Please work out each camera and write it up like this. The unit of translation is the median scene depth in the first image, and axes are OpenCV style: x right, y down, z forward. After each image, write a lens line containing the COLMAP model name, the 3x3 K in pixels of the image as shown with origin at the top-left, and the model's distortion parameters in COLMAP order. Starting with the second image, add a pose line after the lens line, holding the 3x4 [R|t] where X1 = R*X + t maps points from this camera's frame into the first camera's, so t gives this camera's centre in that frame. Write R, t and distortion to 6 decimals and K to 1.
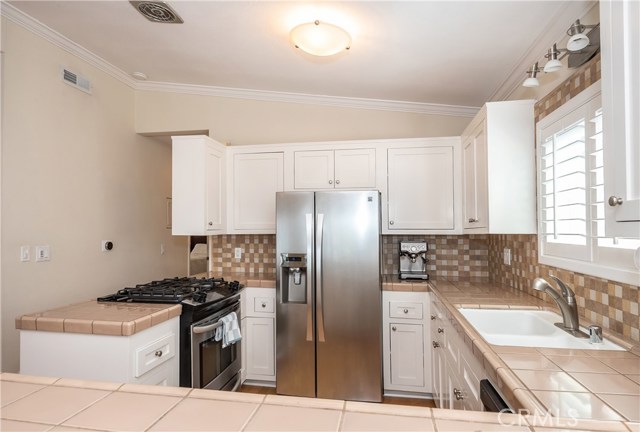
lens RADIAL K [[374.5, 0, 317.1], [0, 374.5, 219.5], [0, 0, 1]] dist [-0.001613, -0.001108]
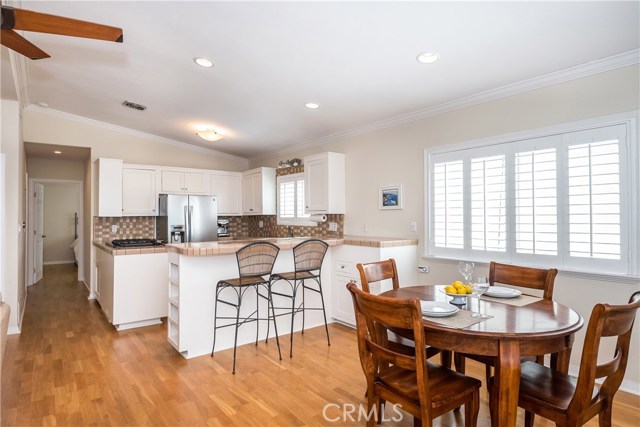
lens RADIAL K [[360.8, 0, 320.5], [0, 360.8, 216.2], [0, 0, 1]] dist [0.022731, 0.000246]
pose [[0.664051, -0.001799, 0.747685, -0.796403], [-0.013051, 0.999817, 0.013997, 0.004257], [-0.747573, -0.019053, 0.663906, -0.698141]]
